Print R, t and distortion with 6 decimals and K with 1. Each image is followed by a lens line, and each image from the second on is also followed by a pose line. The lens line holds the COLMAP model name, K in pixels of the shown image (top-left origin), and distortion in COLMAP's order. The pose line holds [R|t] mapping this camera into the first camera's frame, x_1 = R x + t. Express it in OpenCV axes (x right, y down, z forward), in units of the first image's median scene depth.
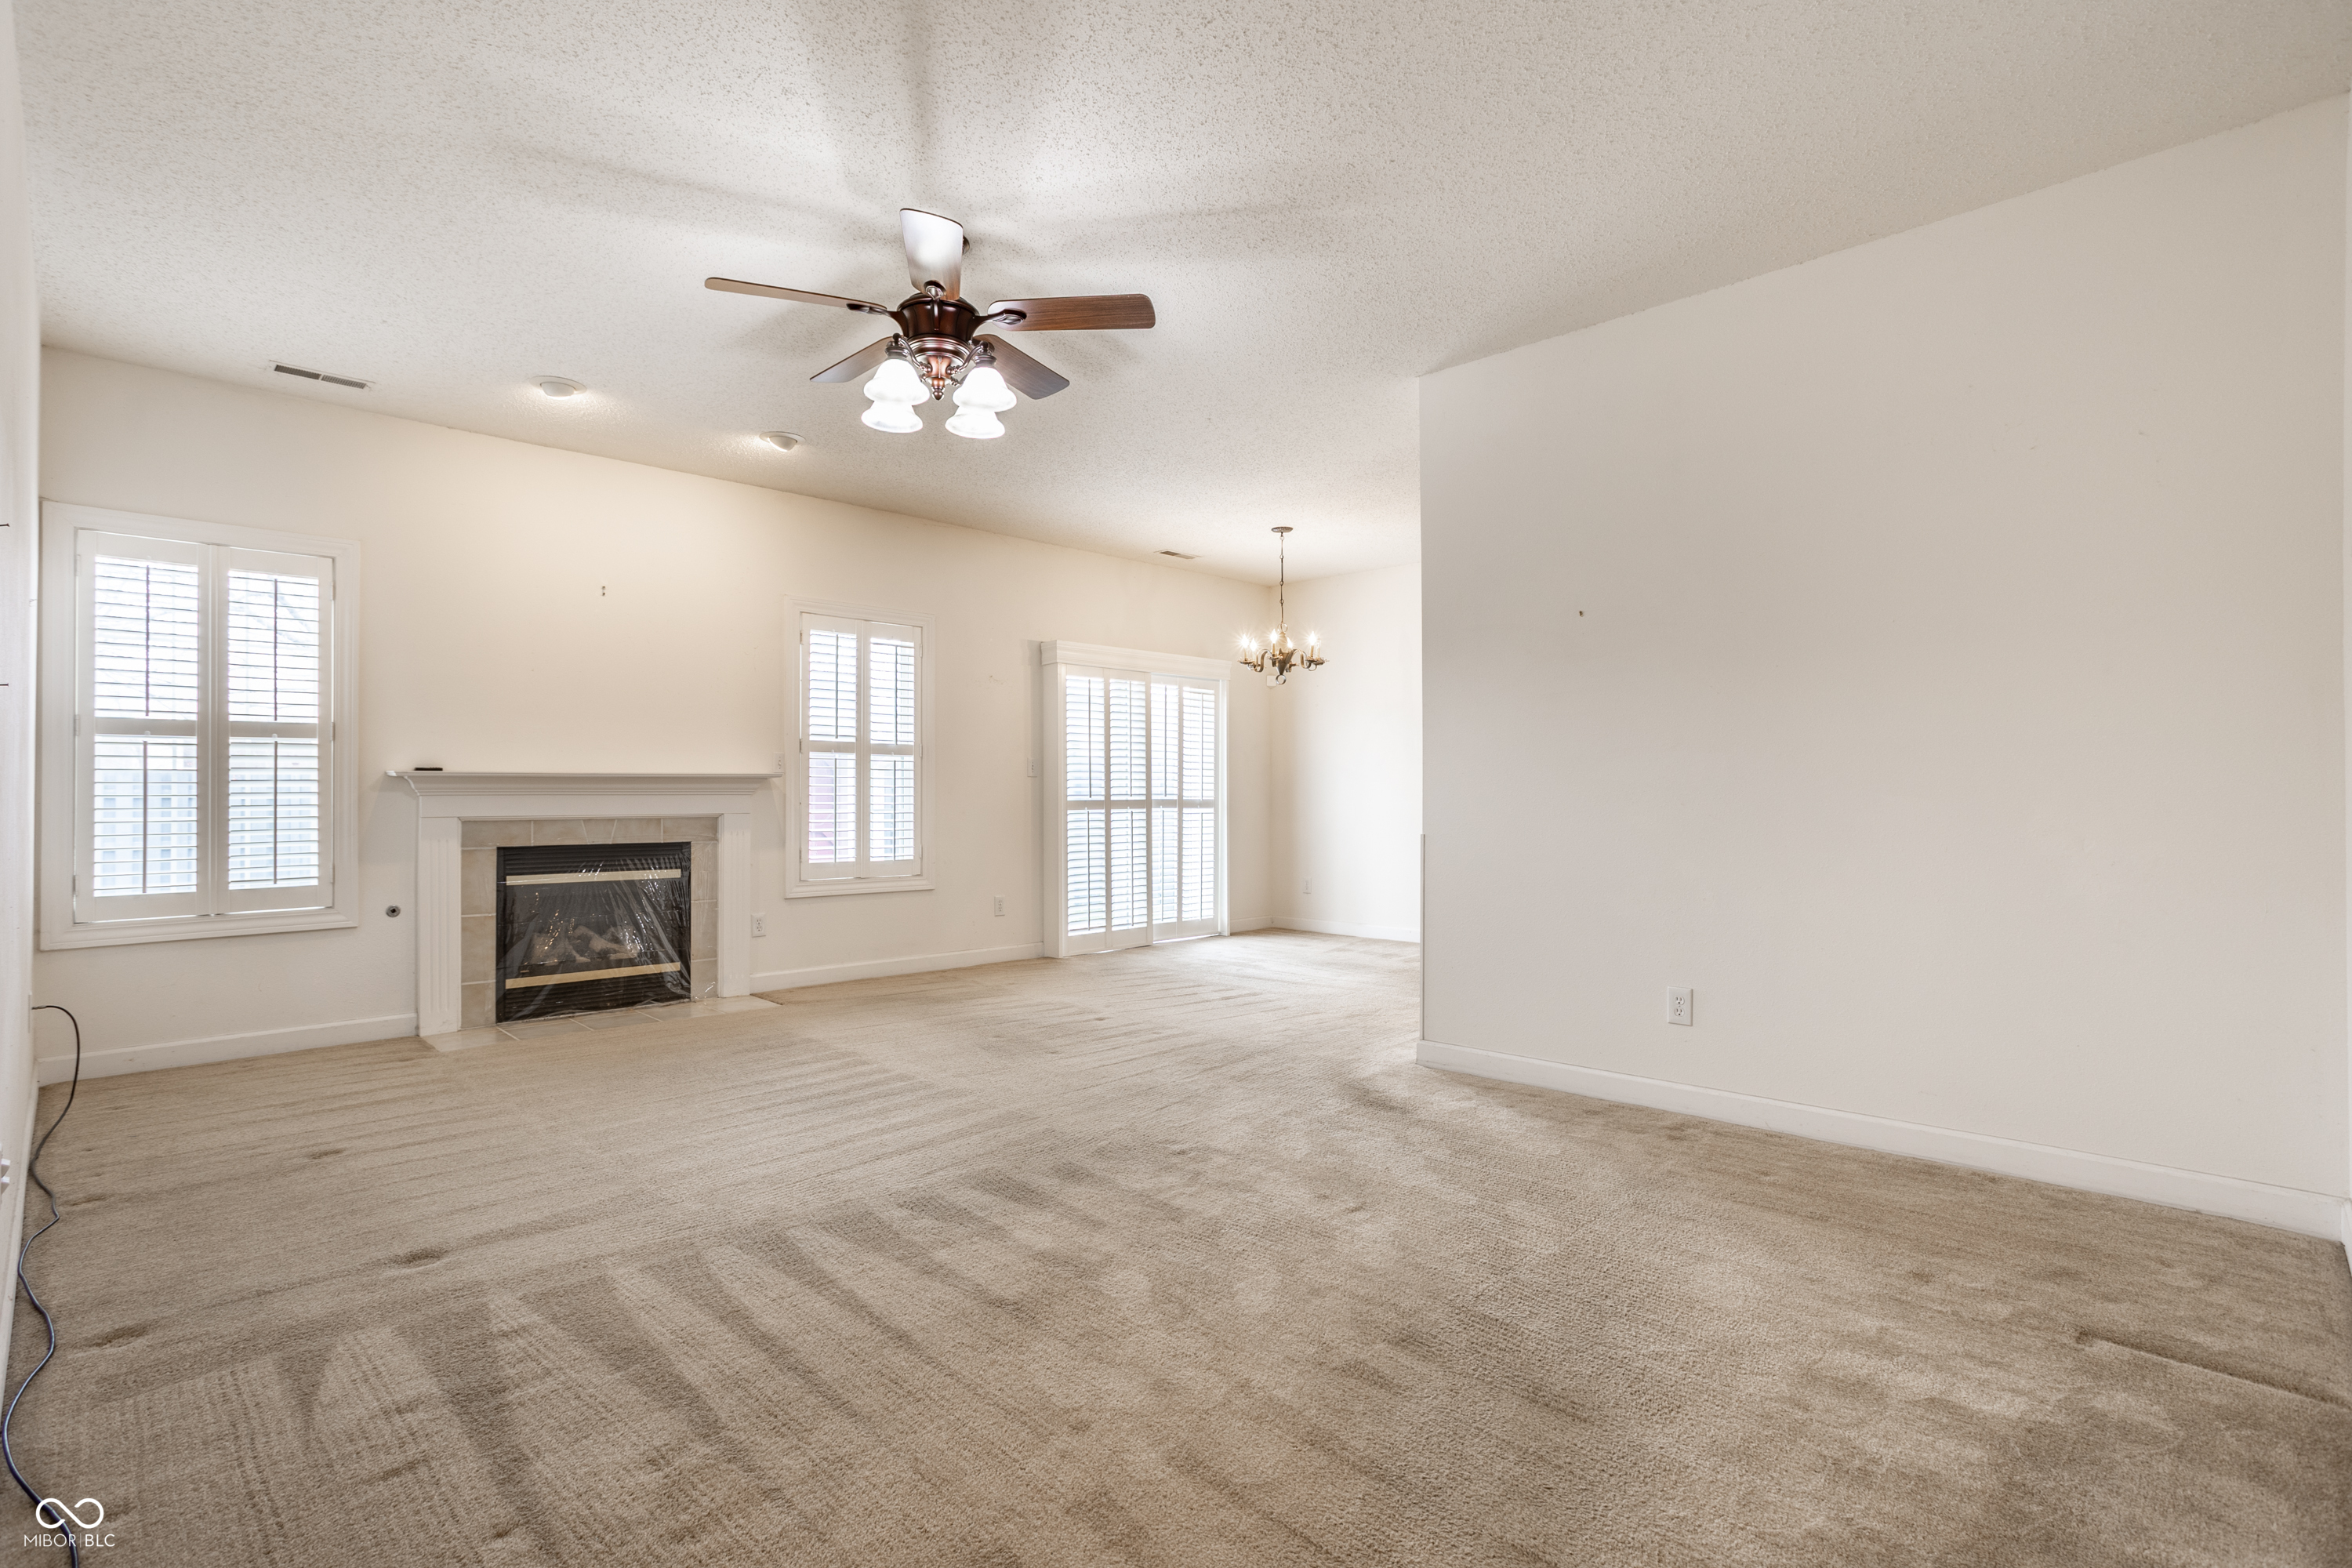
lens RADIAL K [[1127.5, 0, 1163.2], [0, 1127.5, 773.0], [0, 0, 1]] dist [-0.046074, 0.018673]
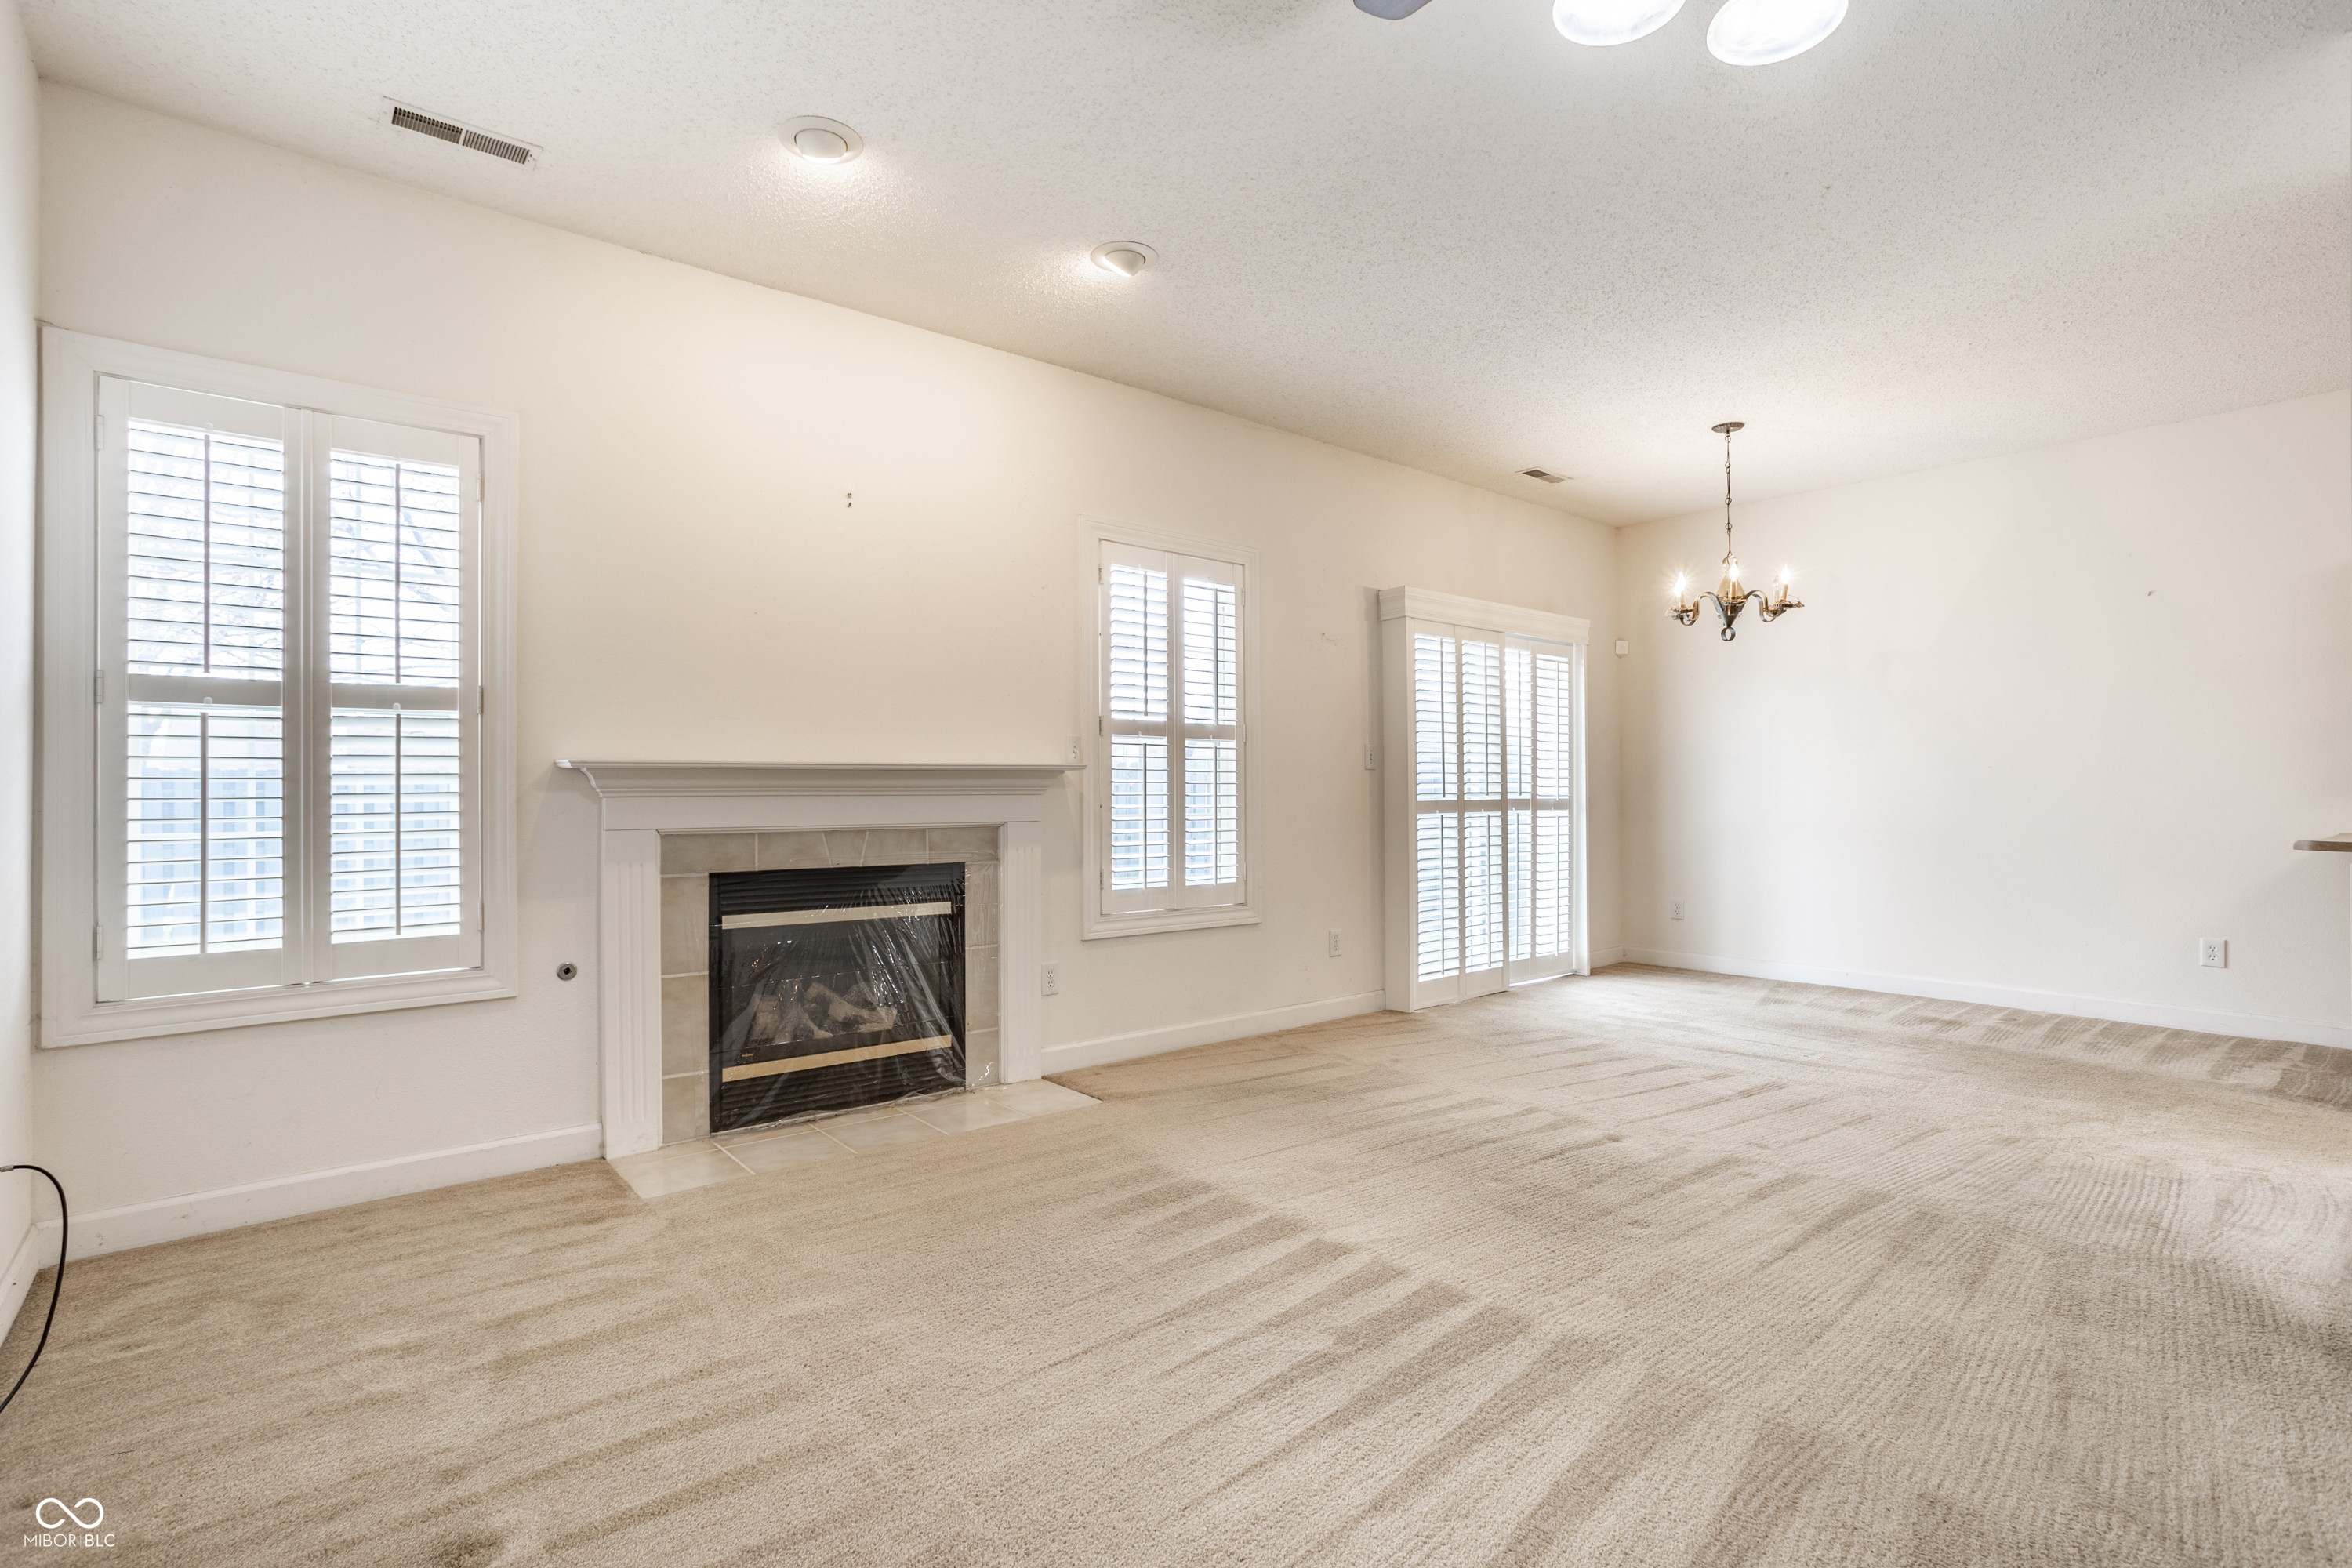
lens RADIAL K [[1127.5, 0, 1162.2], [0, 1127.5, 771.8], [0, 0, 1]] dist [-0.046074, 0.018673]
pose [[0.995609, 0.001185, -0.093598, -0.201895], [-0.000597, 0.999980, 0.006312, 0.000331], [0.093603, -0.006228, 0.995590, 0.268260]]
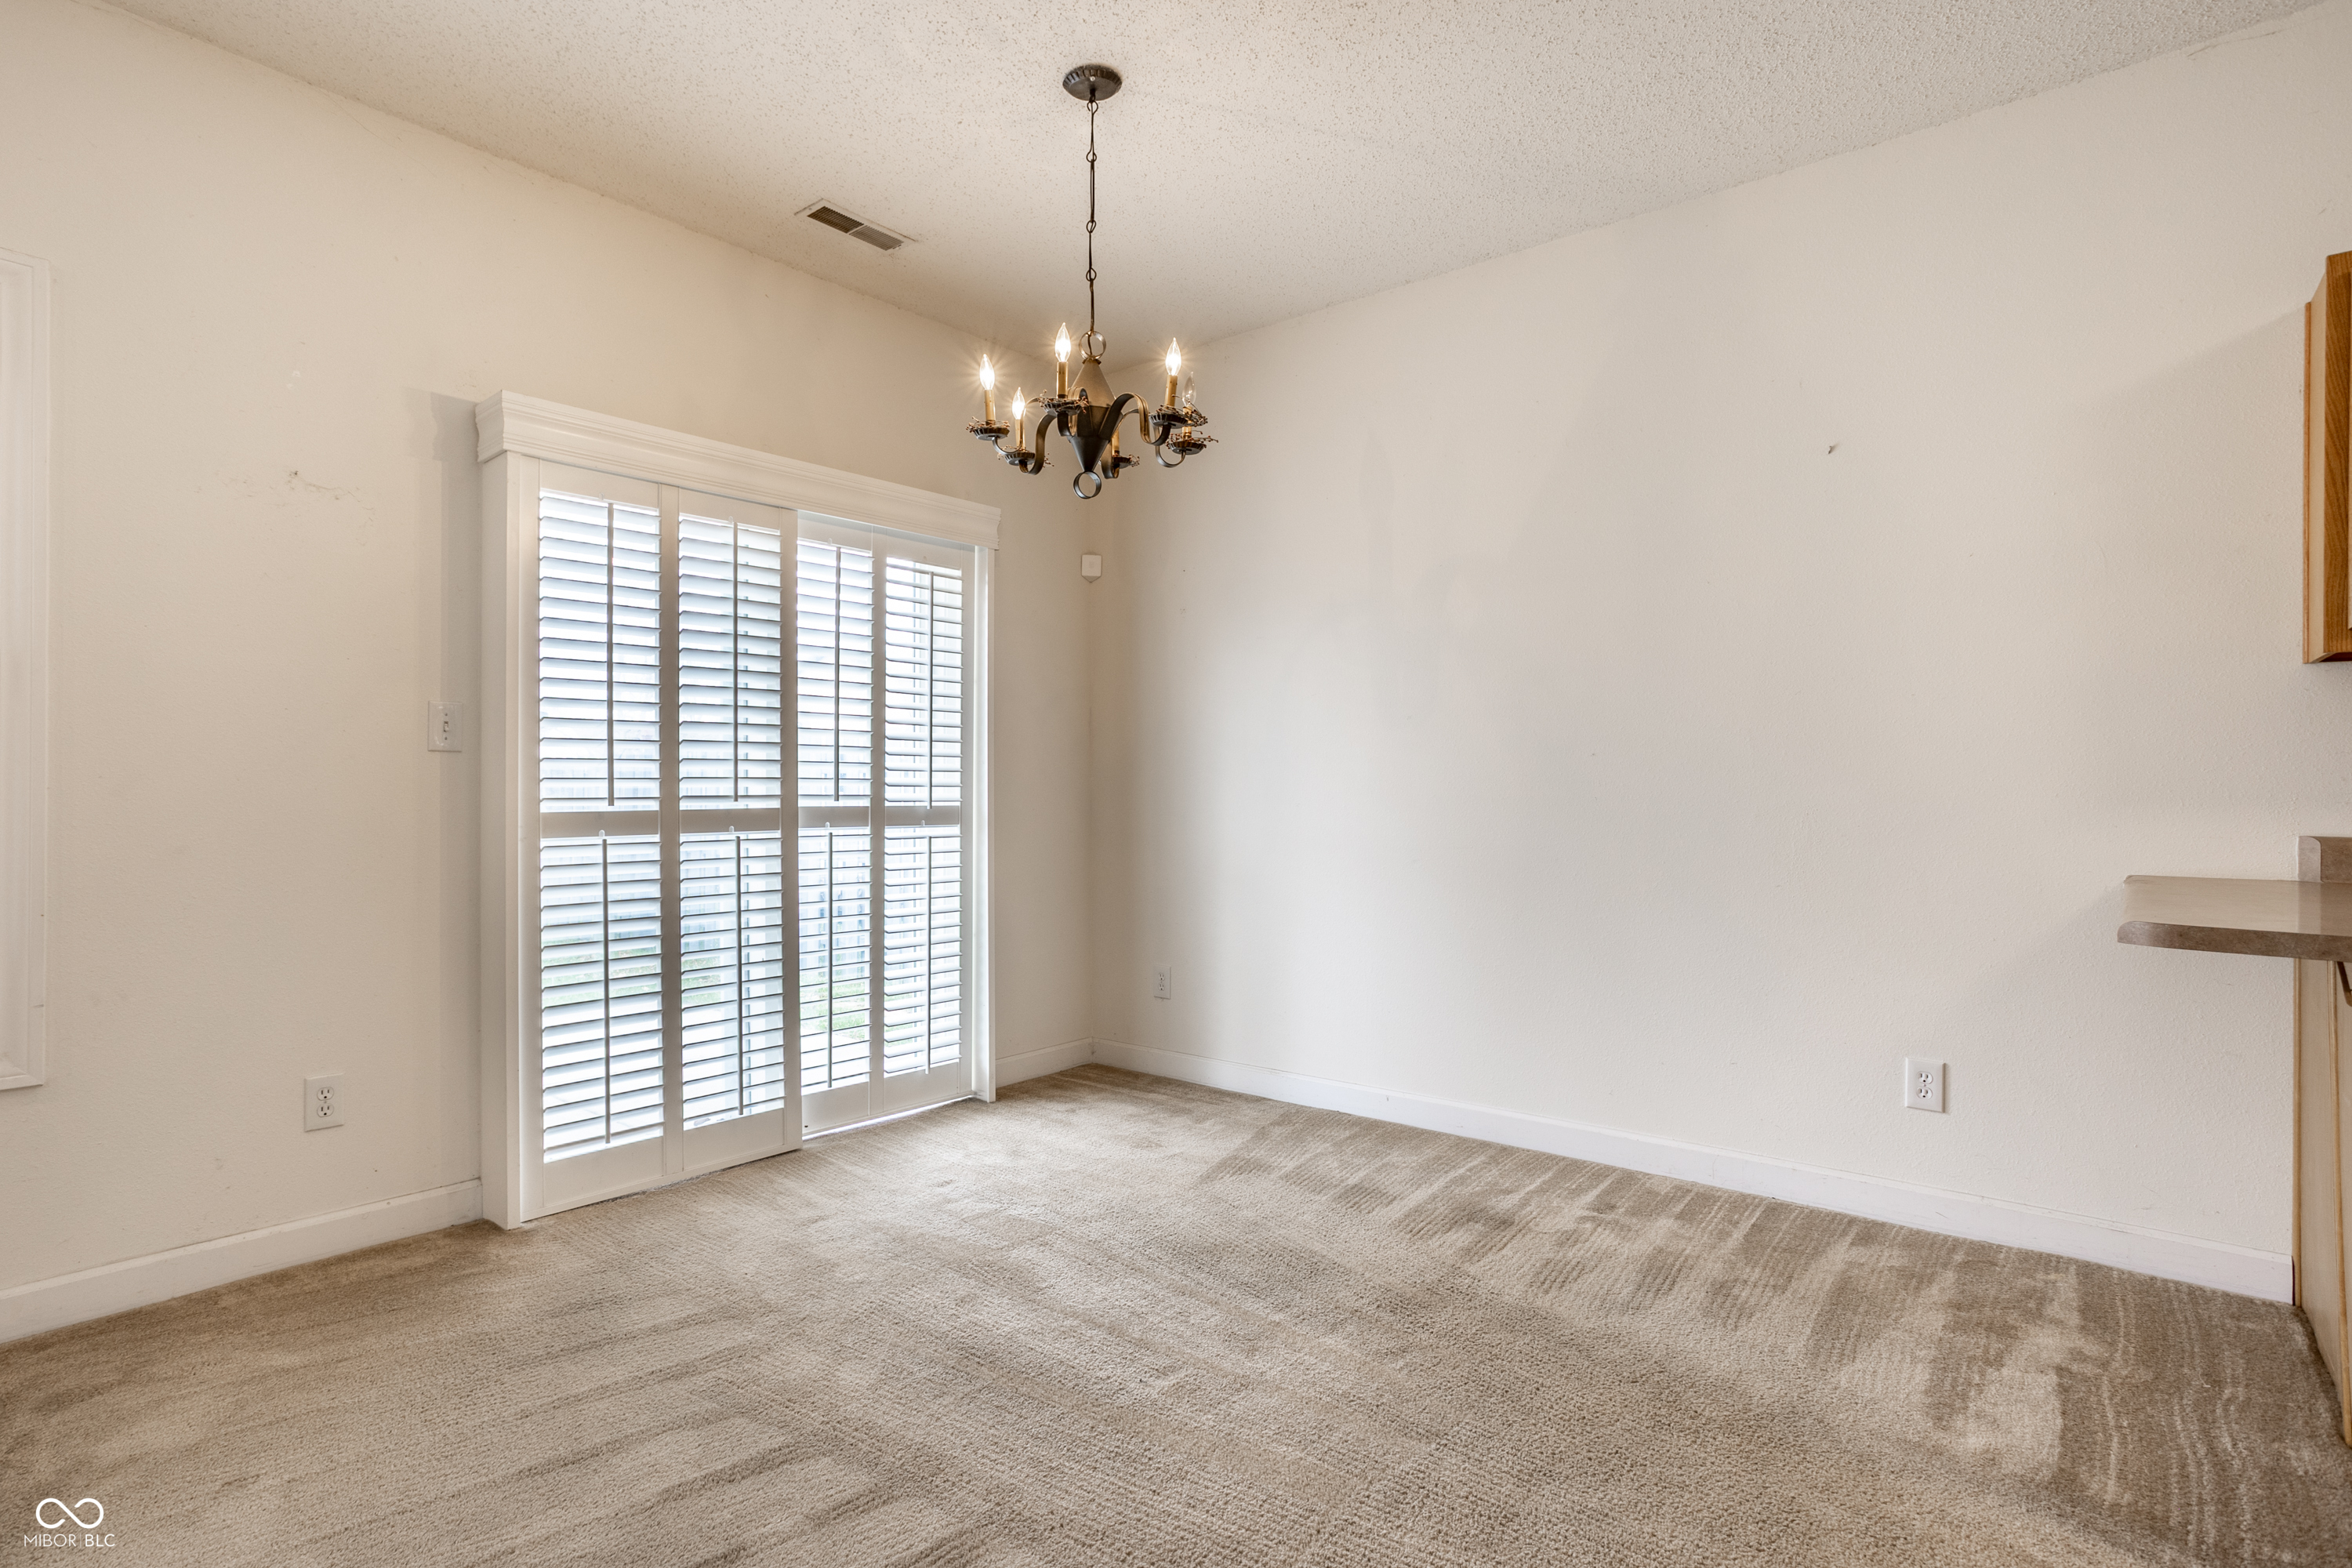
lens RADIAL K [[1203.7, 0, 1105.2], [0, 1203.7, 784.7], [0, 0, 1]] dist [-0.029277, 0.001069]
pose [[0.997136, 0.001104, 0.075628, 0.084324], [-0.002100, 0.999912, 0.013096, 0.009964], [-0.075607, -0.013217, 0.997050, 0.639244]]
